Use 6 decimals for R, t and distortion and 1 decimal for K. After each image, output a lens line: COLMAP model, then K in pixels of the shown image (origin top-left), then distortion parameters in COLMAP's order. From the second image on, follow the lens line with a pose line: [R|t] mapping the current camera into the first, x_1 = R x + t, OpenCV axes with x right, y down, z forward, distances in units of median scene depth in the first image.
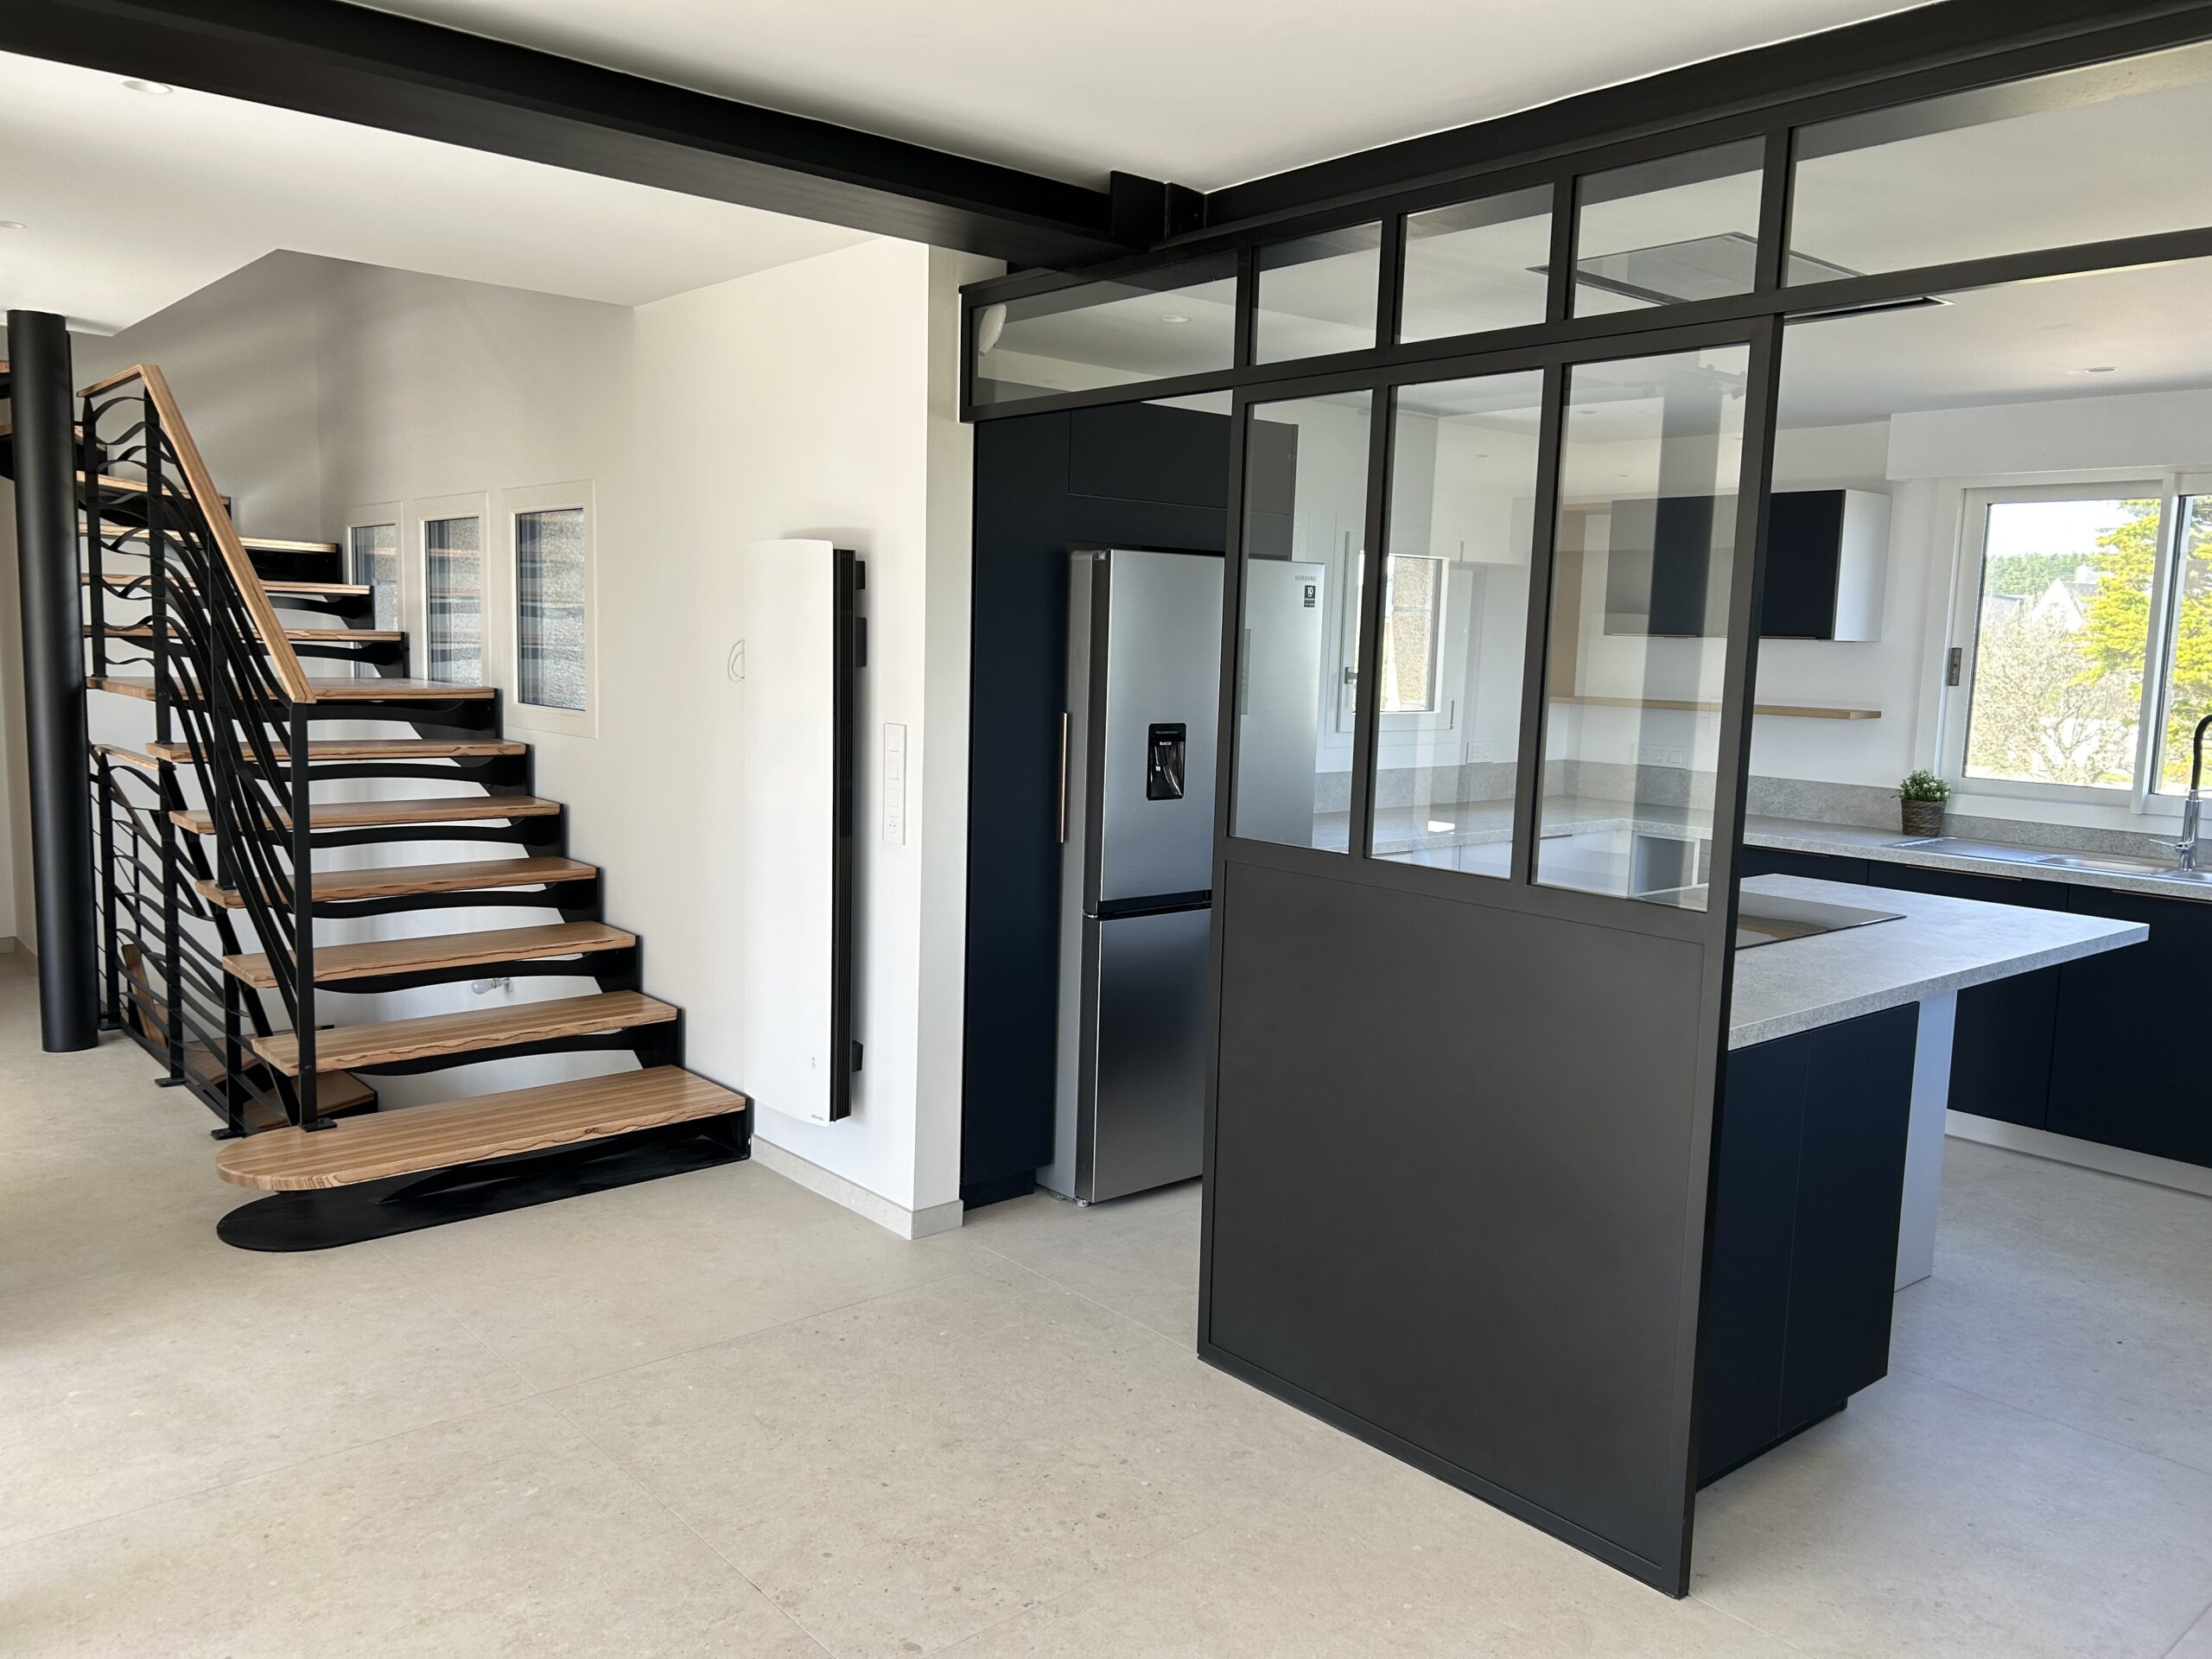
lens RADIAL K [[1663.8, 0, 1106.0], [0, 1663.8, 829.5], [0, 0, 1]] dist [0.011330, 0.002804]
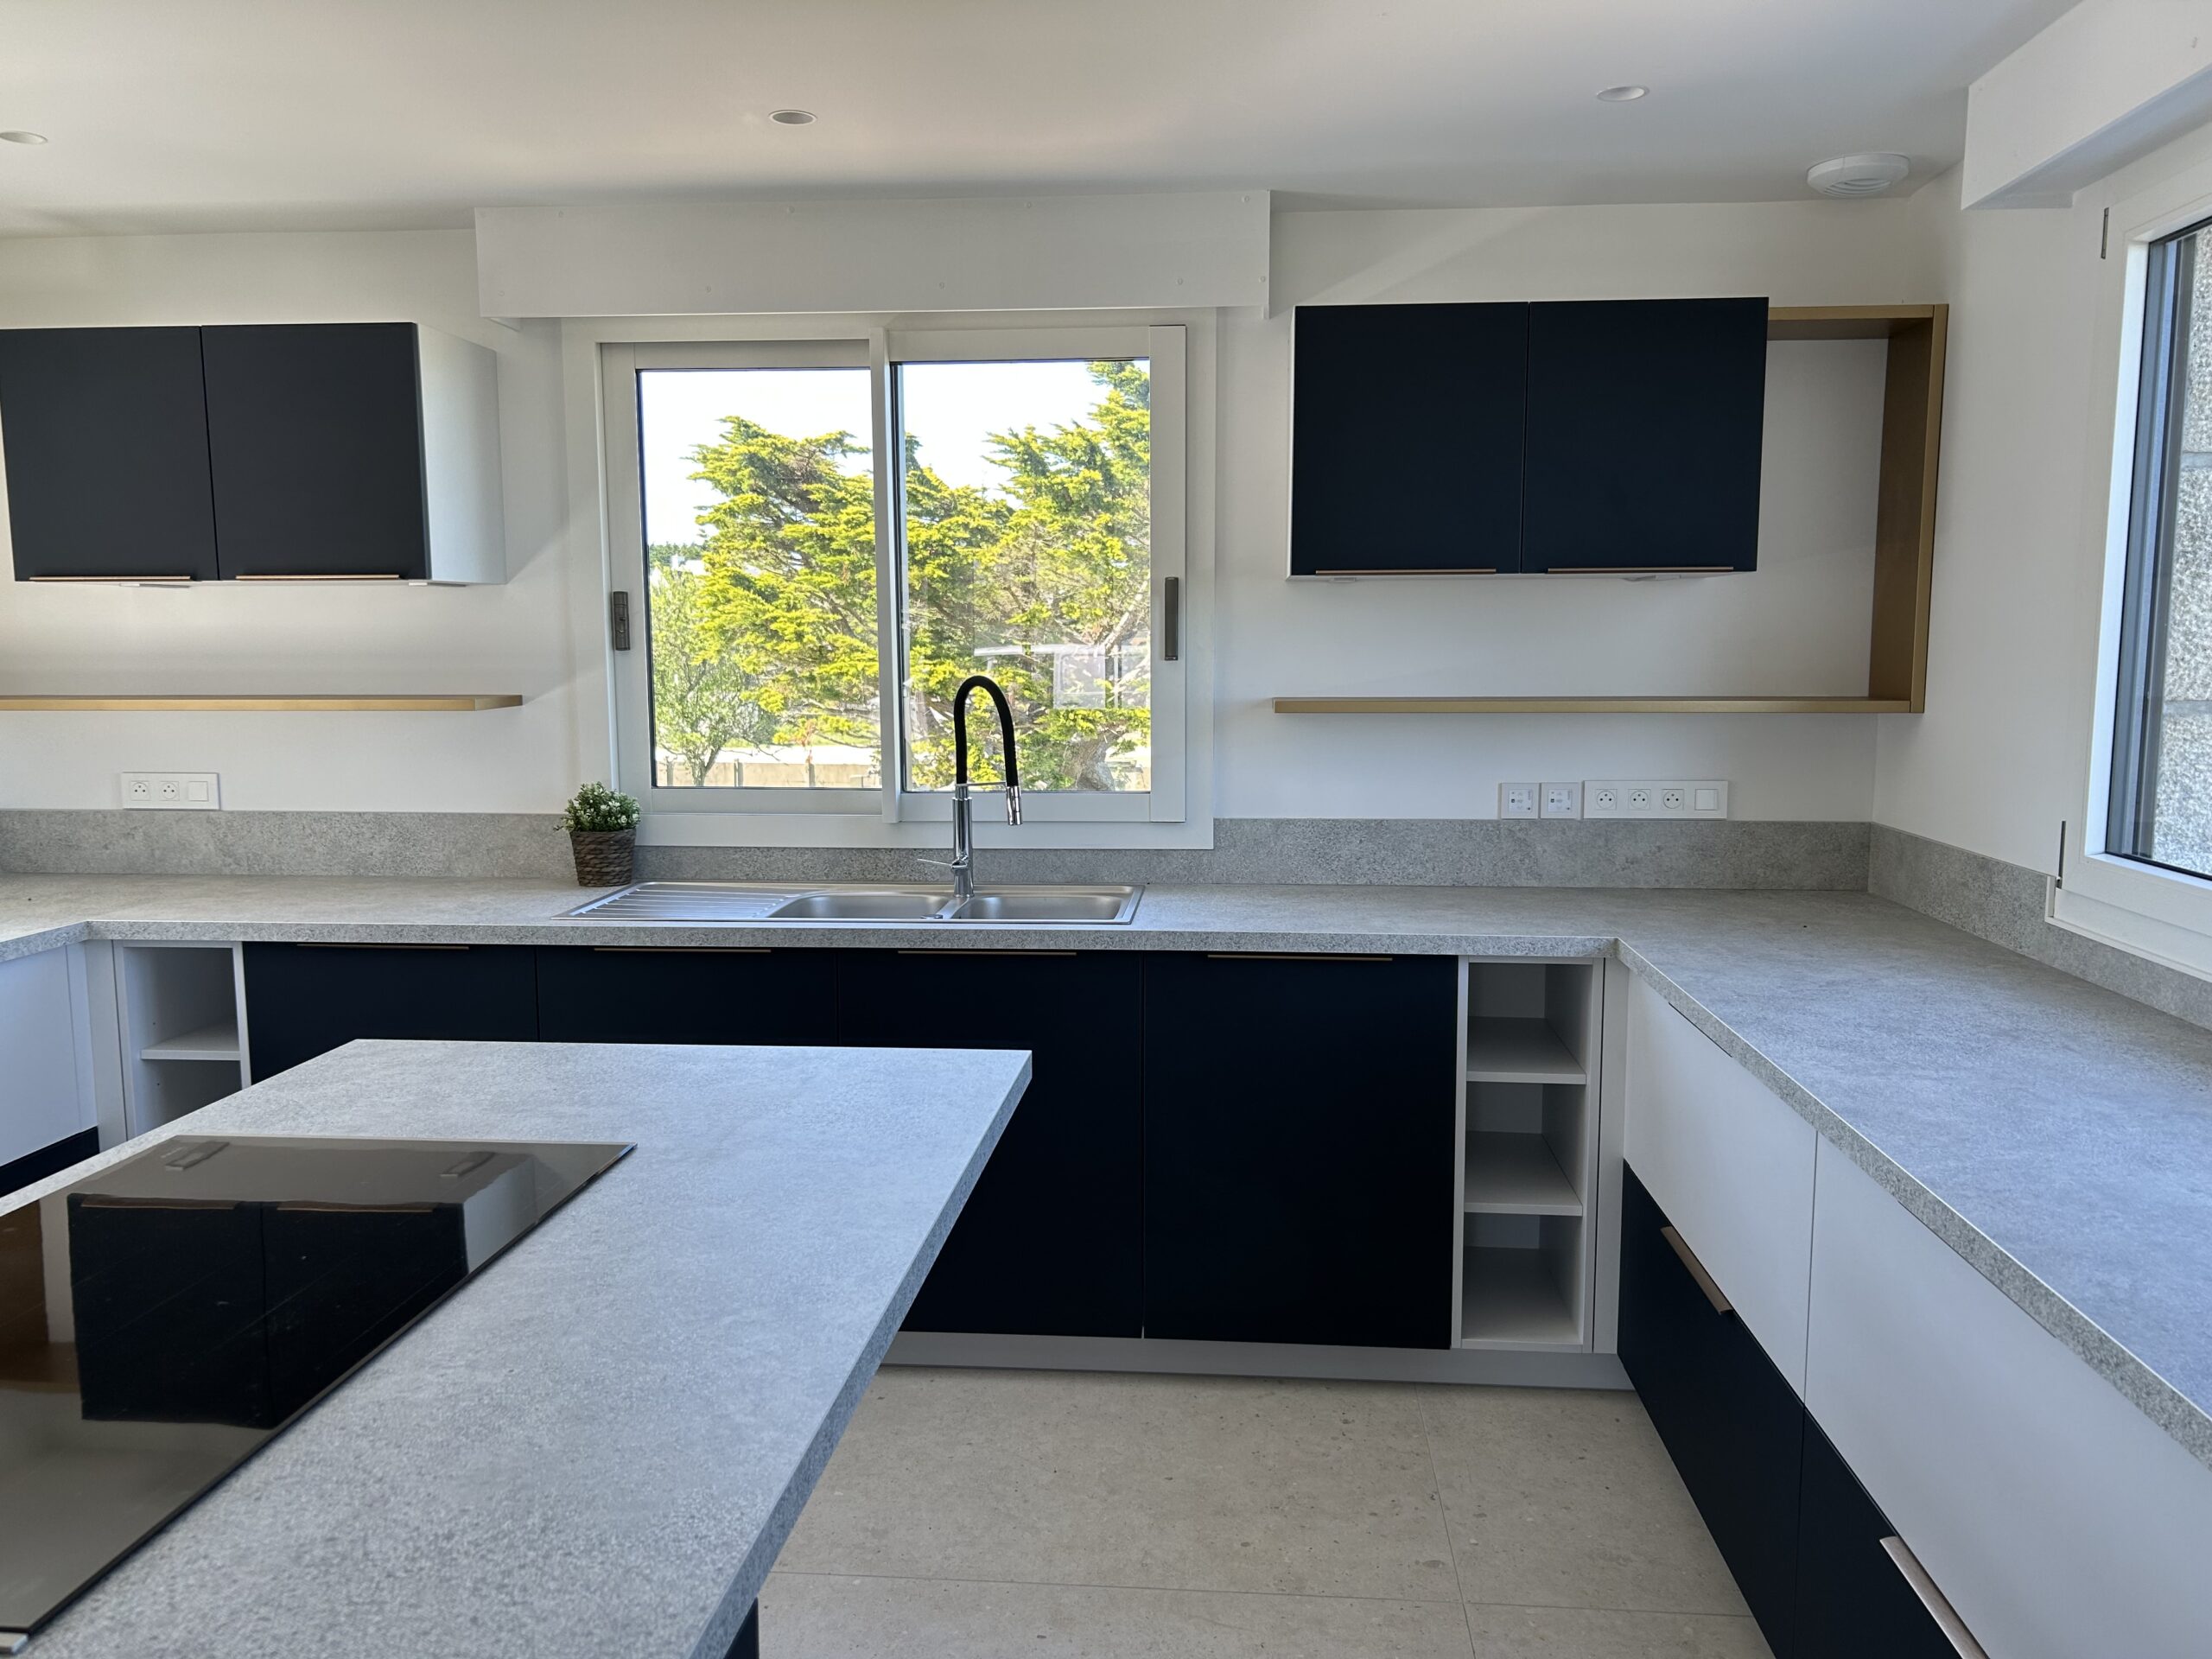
lens RADIAL K [[1663.8, 0, 1106.0], [0, 1663.8, 829.5], [0, 0, 1]] dist [0.011330, 0.002804]
pose [[0.713528, -0.110506, 0.691857, 0.186046], [0.107928, 0.993033, 0.047303, -0.027035], [-0.692264, 0.040919, 0.720483, 0.406810]]
